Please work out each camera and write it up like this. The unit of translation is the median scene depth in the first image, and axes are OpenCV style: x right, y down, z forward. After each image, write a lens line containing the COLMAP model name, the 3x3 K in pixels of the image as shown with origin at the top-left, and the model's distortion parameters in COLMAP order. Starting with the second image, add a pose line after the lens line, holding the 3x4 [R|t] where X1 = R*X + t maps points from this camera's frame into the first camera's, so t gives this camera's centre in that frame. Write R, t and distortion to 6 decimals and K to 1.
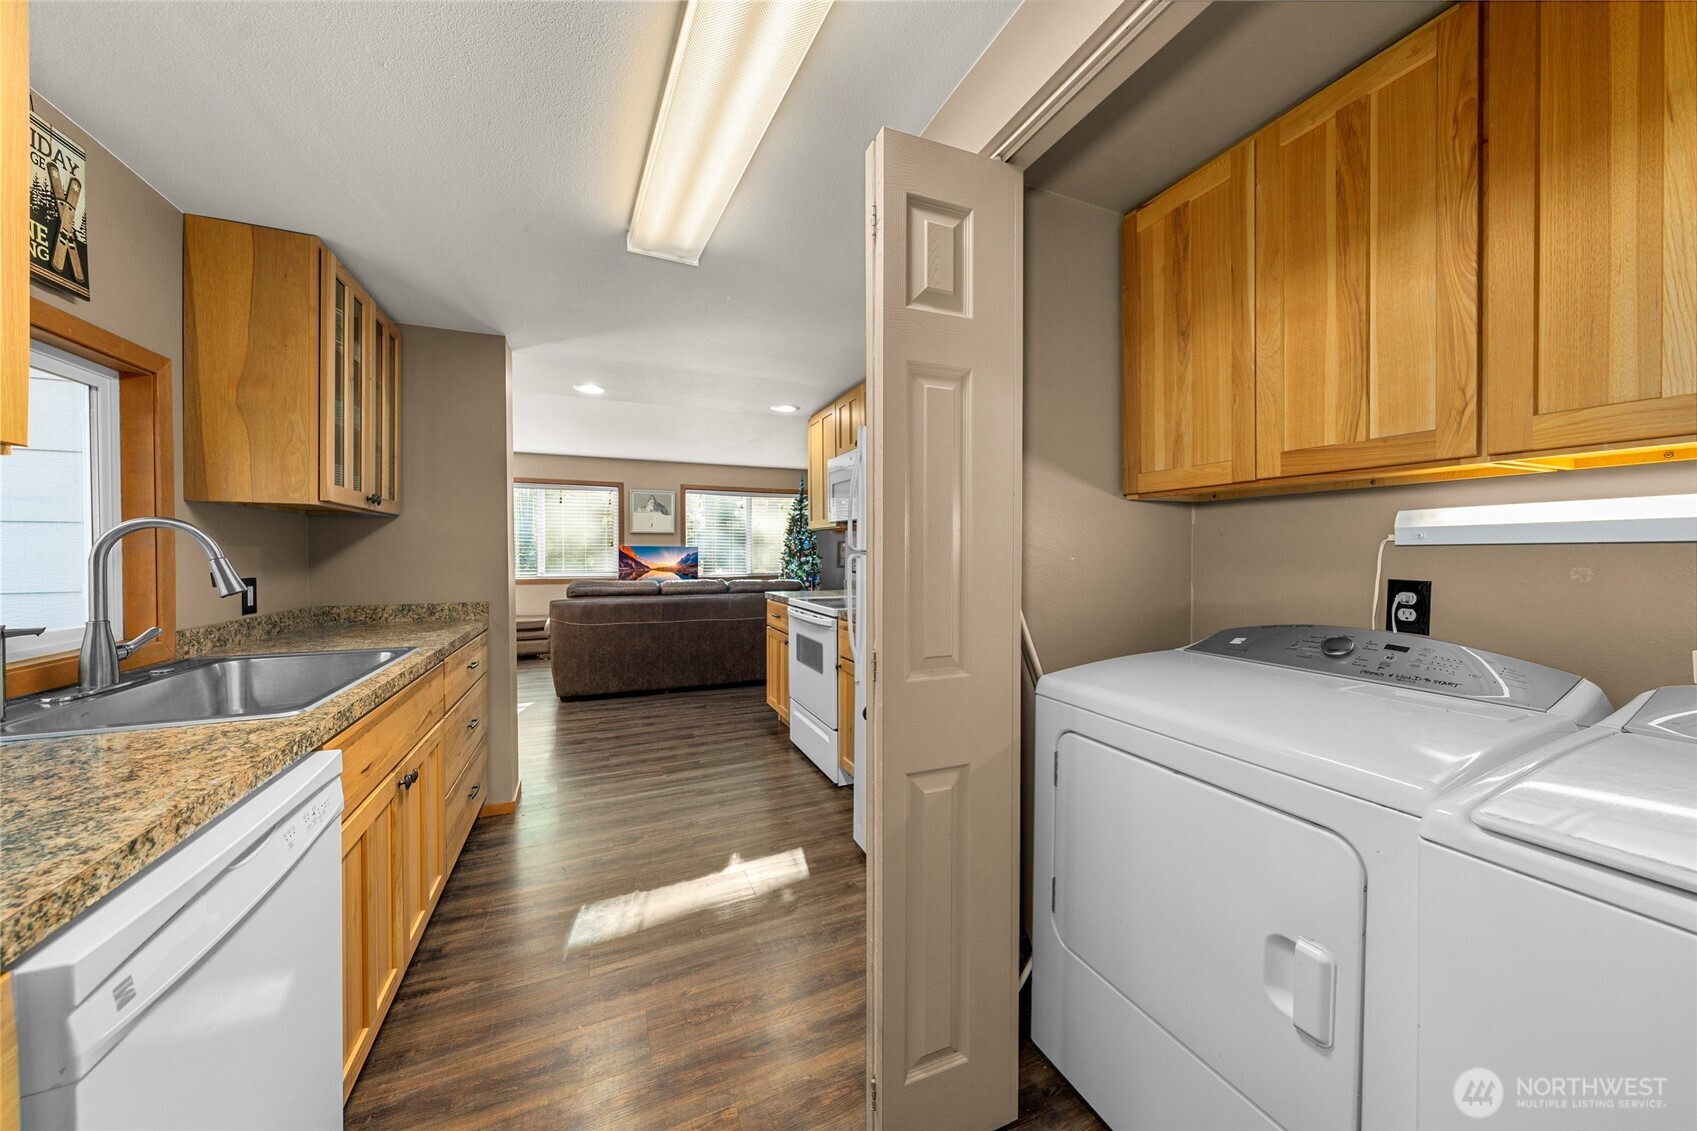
lens RADIAL K [[578.7, 0, 845.4], [0, 578.7, 553.3], [0, 0, 1]] dist [0.043806, -0.000047]
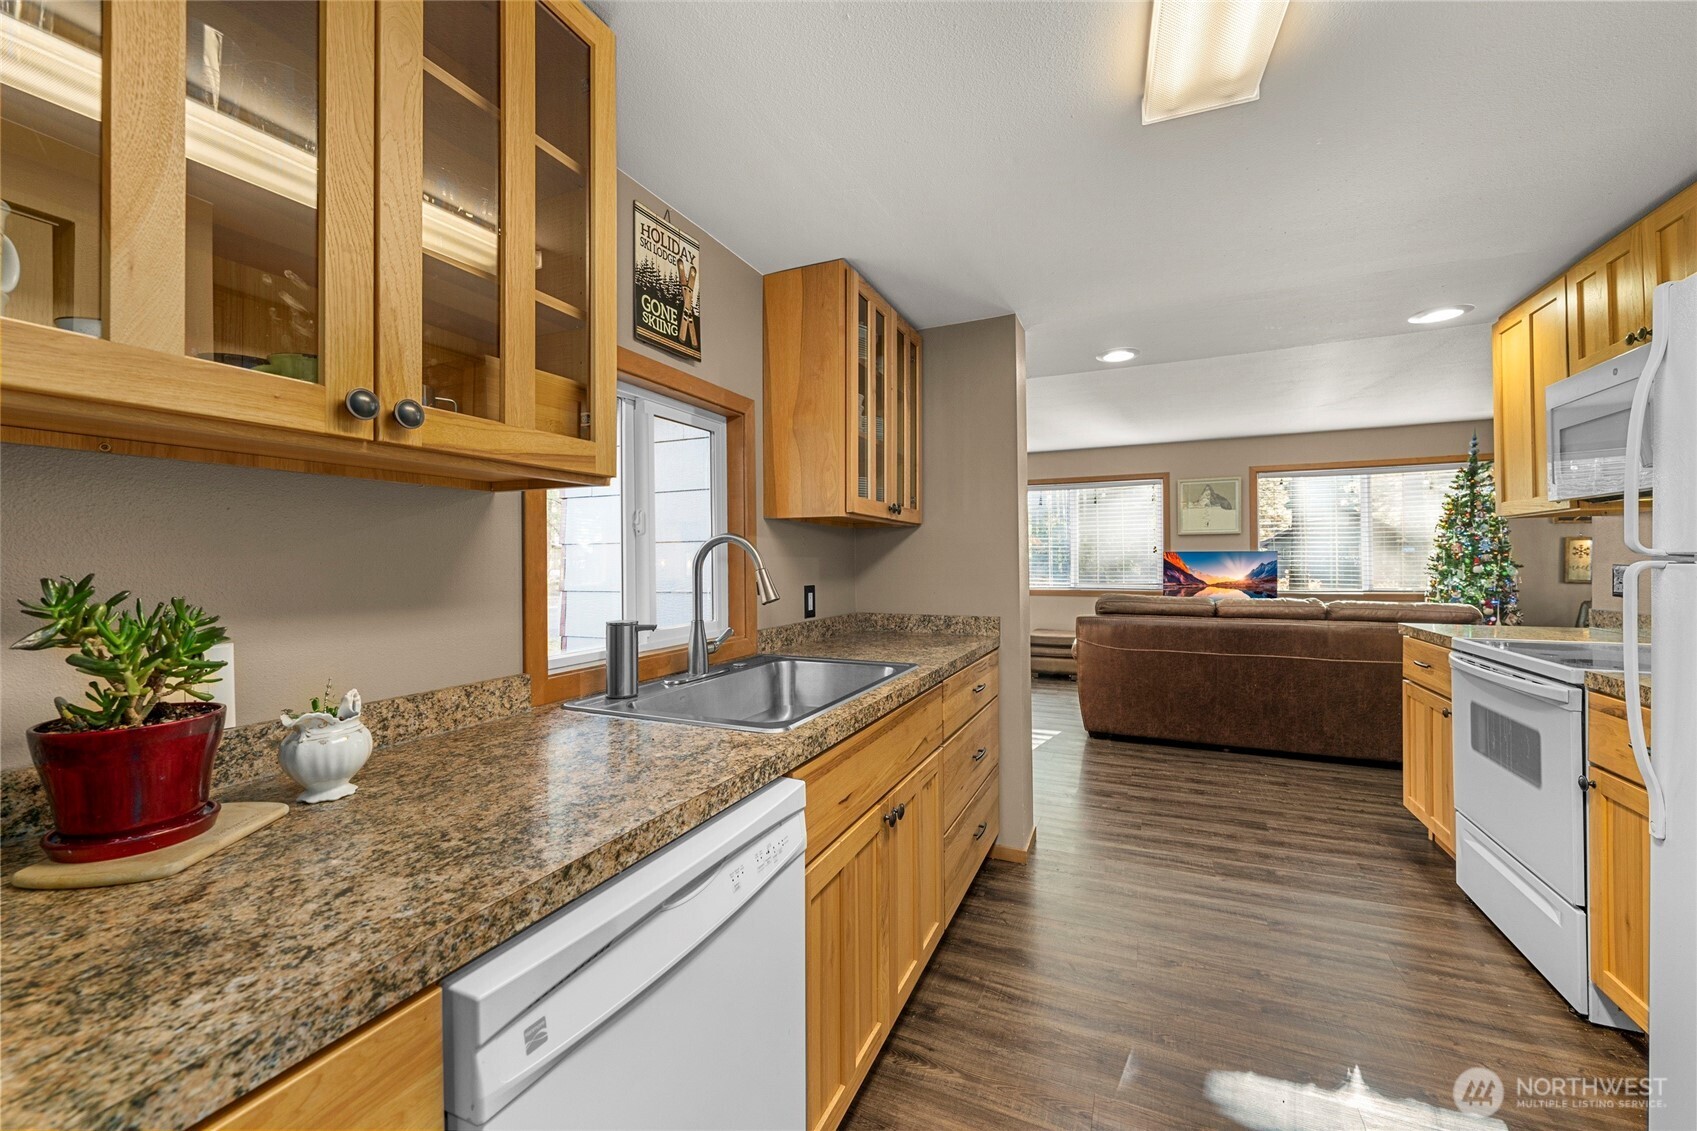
lens RADIAL K [[653.6, 0, 837.9], [0, 653.6, 560.7], [0, 0, 1]] dist [-0.013043, 0.000075]
pose [[0.661285, -0.005297, -0.750116, -0.033388], [0.005414, 0.999983, -0.002288, -0.002003], [0.750116, -0.002548, 0.661302, 0.197129]]
